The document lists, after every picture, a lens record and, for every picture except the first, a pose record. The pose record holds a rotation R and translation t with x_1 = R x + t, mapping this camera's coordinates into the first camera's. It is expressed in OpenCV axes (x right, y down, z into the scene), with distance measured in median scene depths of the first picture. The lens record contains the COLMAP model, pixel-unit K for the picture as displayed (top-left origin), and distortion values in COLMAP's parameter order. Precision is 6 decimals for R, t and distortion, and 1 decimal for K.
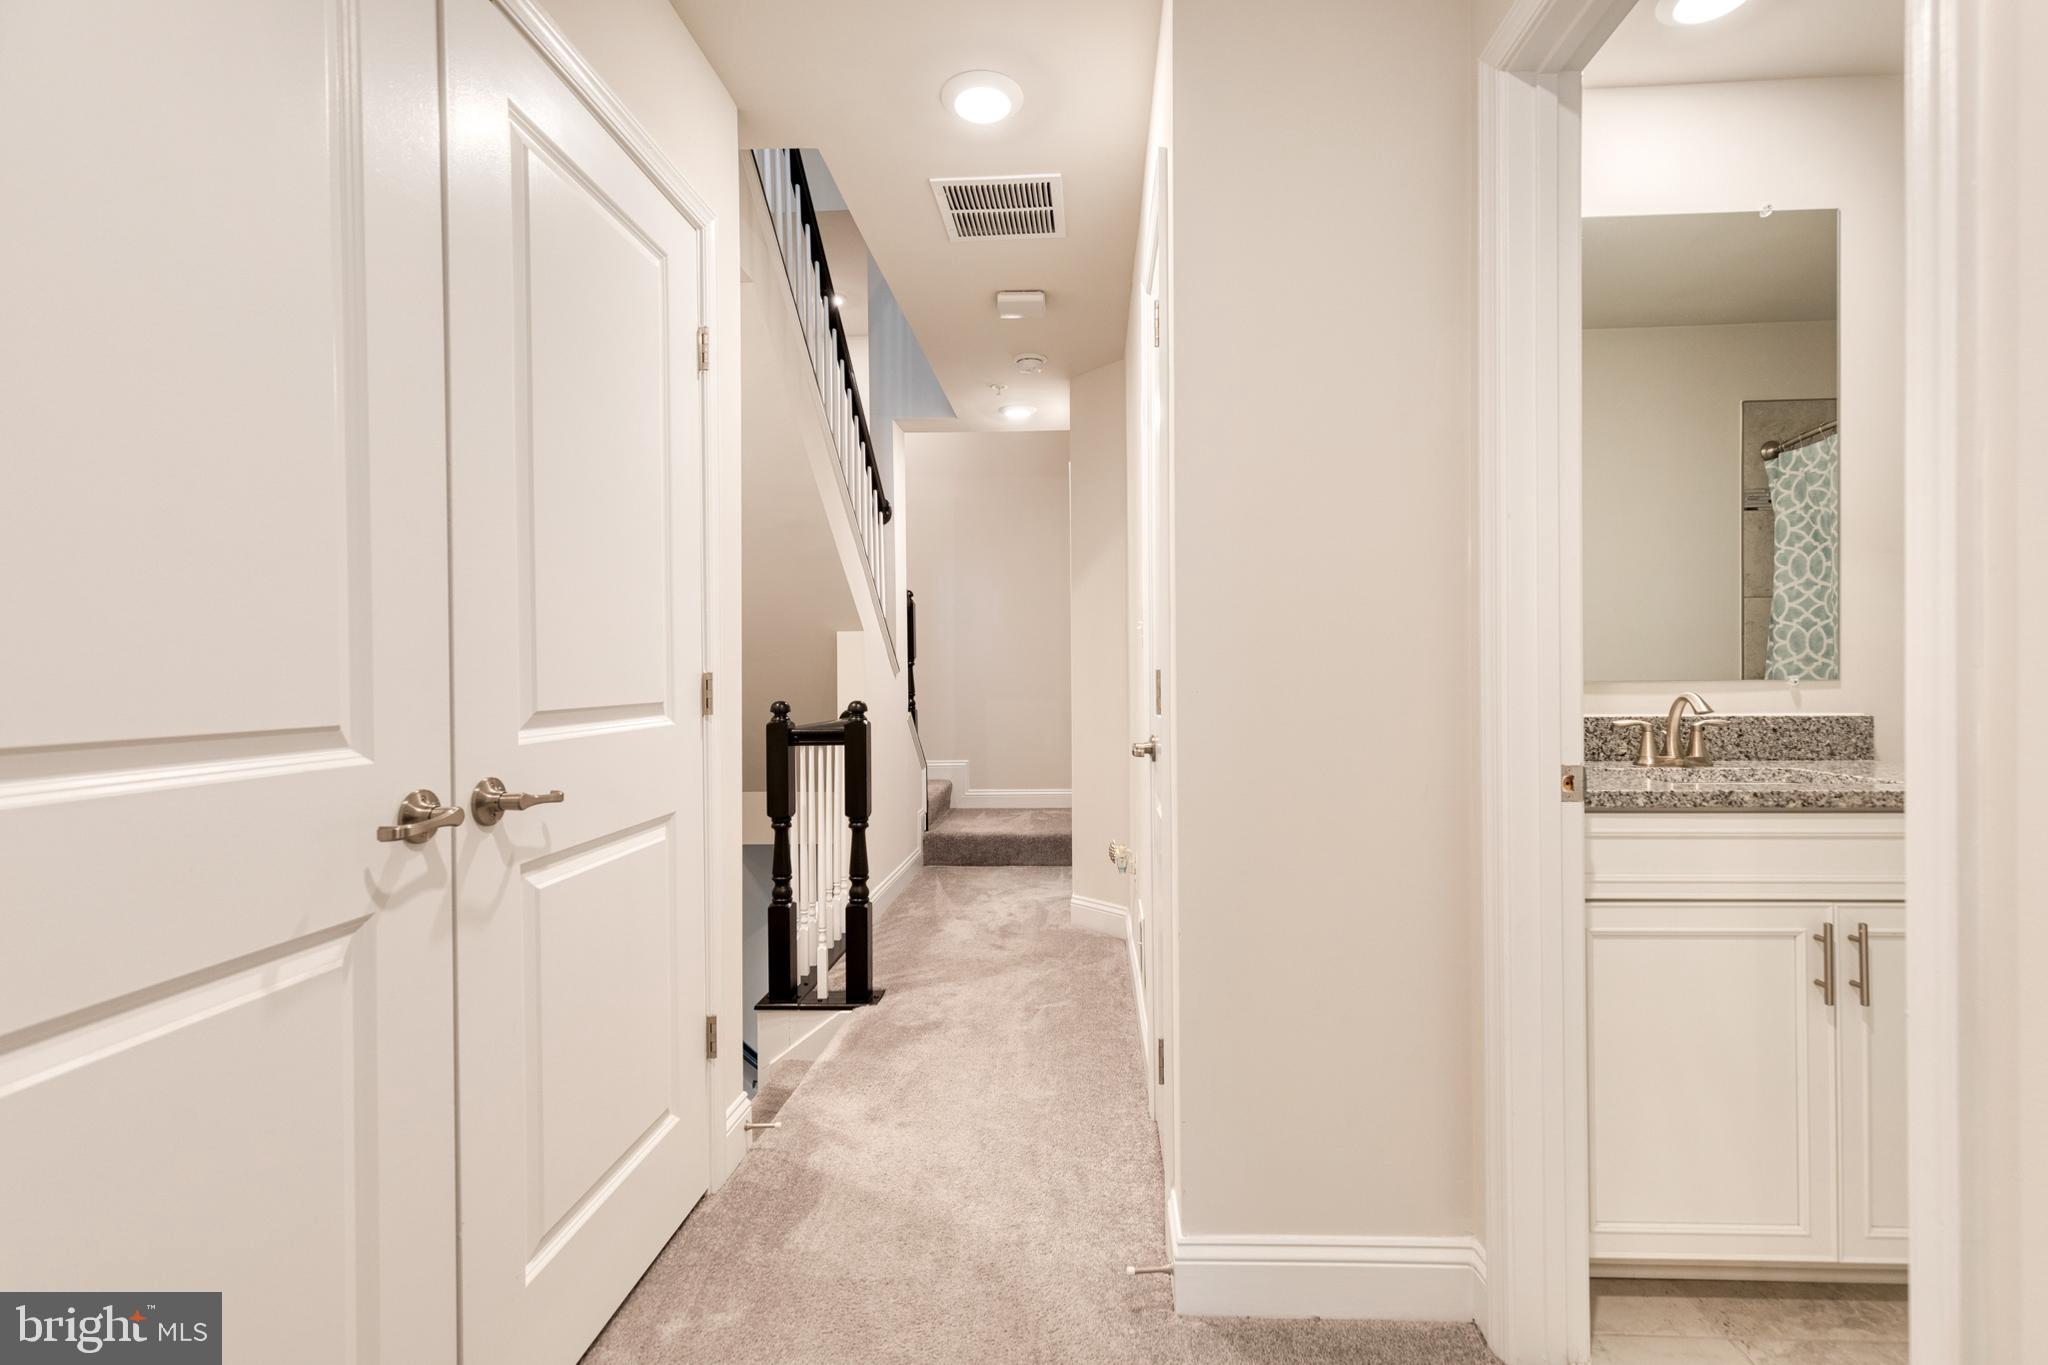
lens RADIAL K [[918.6, 0, 1033.6], [0, 918.6, 691.9], [0, 0, 1]] dist [0.003798, 0.000031]
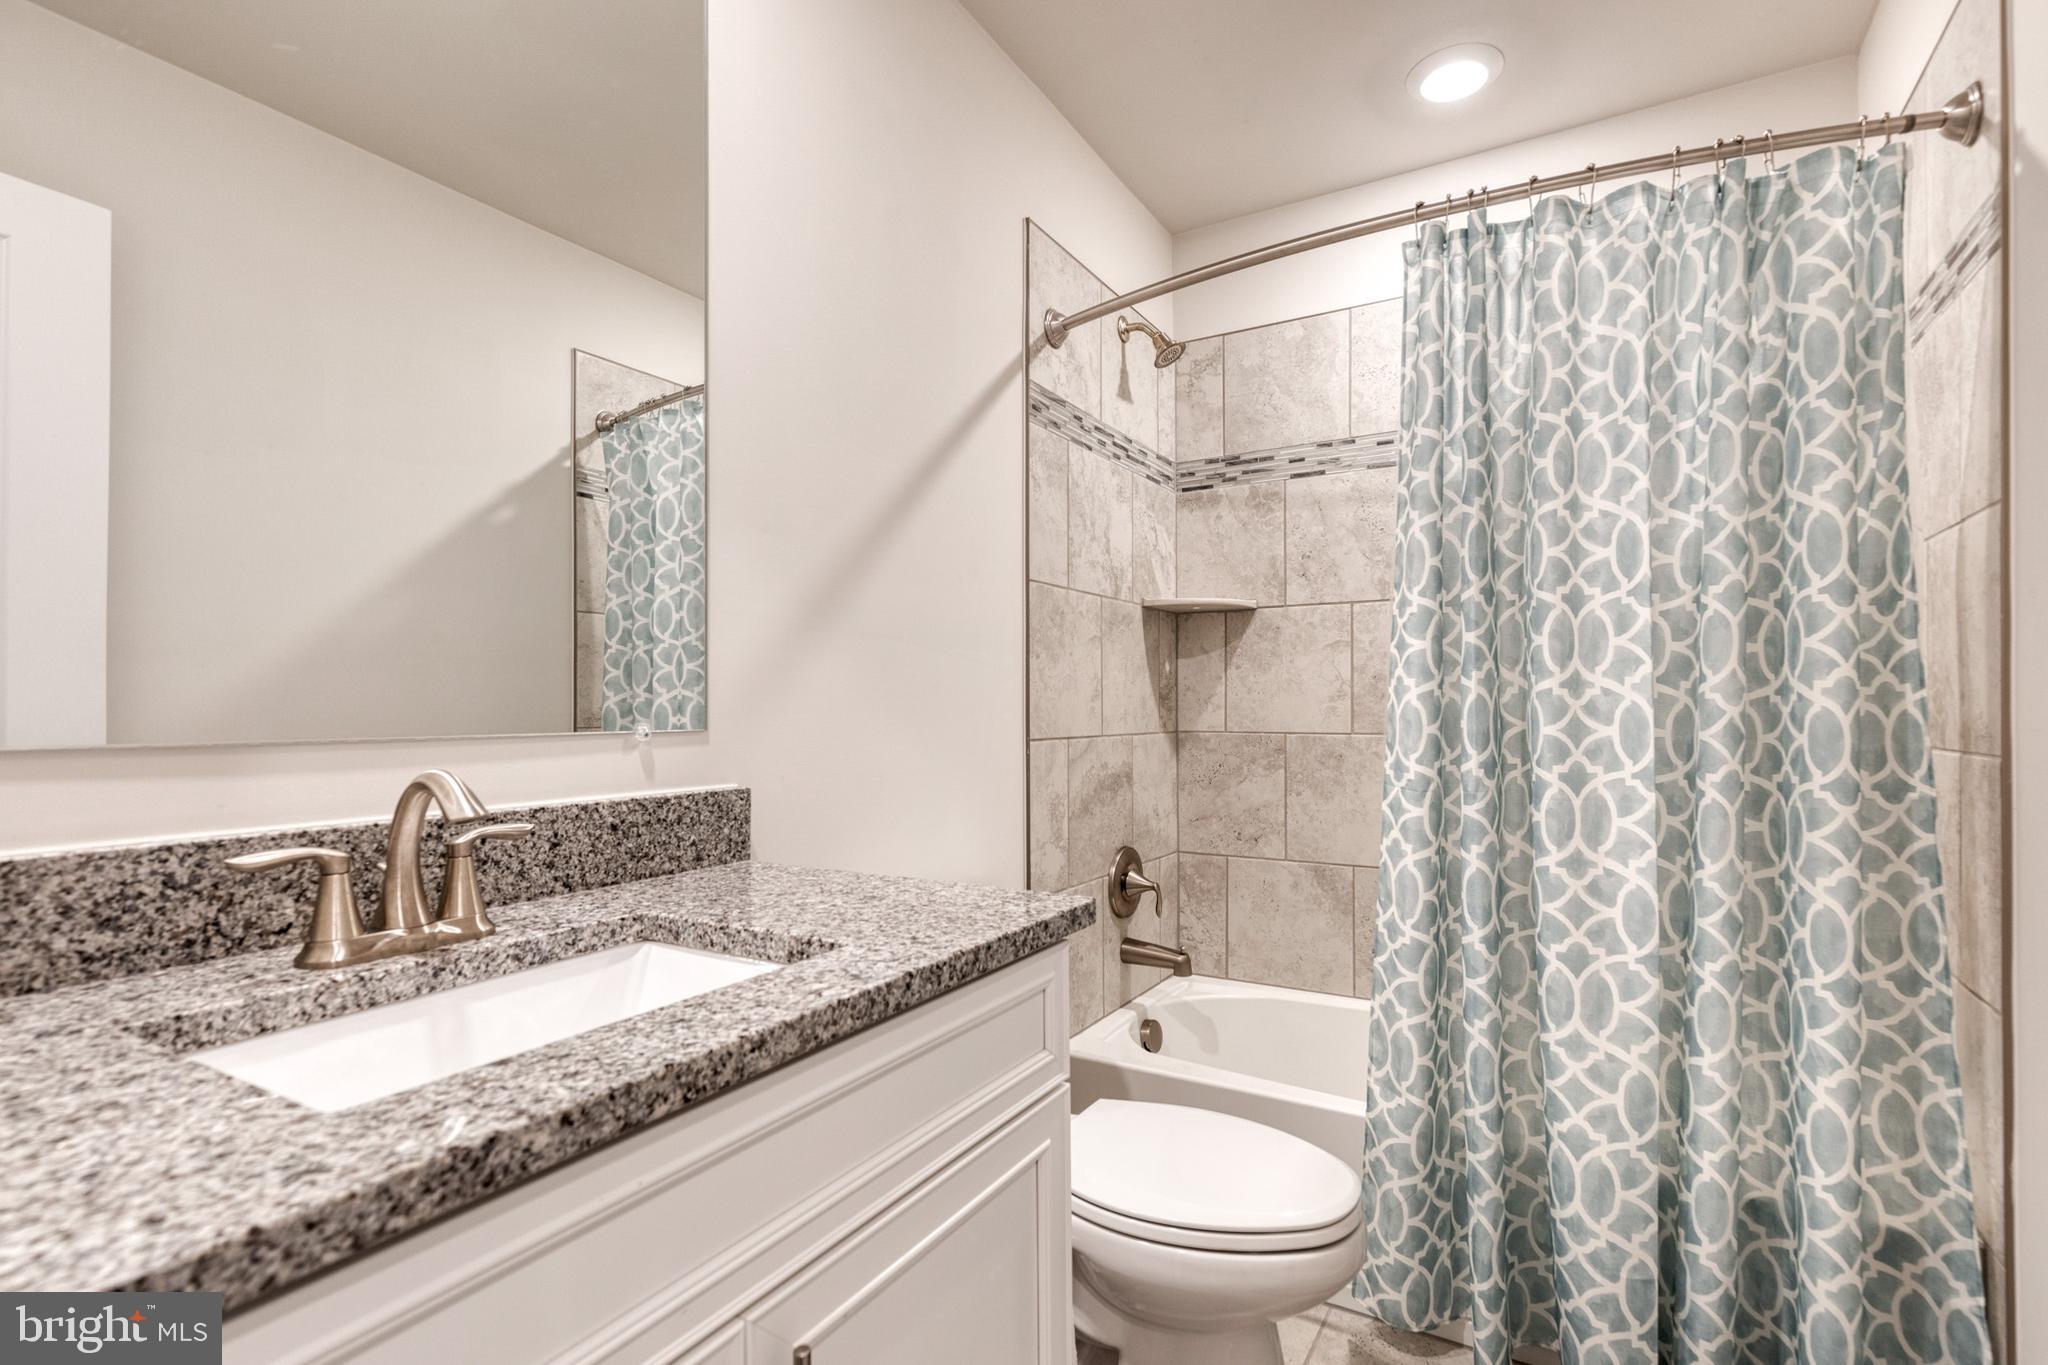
lens RADIAL K [[918.6, 0, 1026.9], [0, 918.6, 698.5], [0, 0, 1]] dist [0.003798, 0.000031]
pose [[0.450262, 0.012209, 0.892813, 0.444257], [0.015198, 0.999657, -0.021334, -0.017288], [-0.892767, 0.023175, 0.449922, 0.554925]]
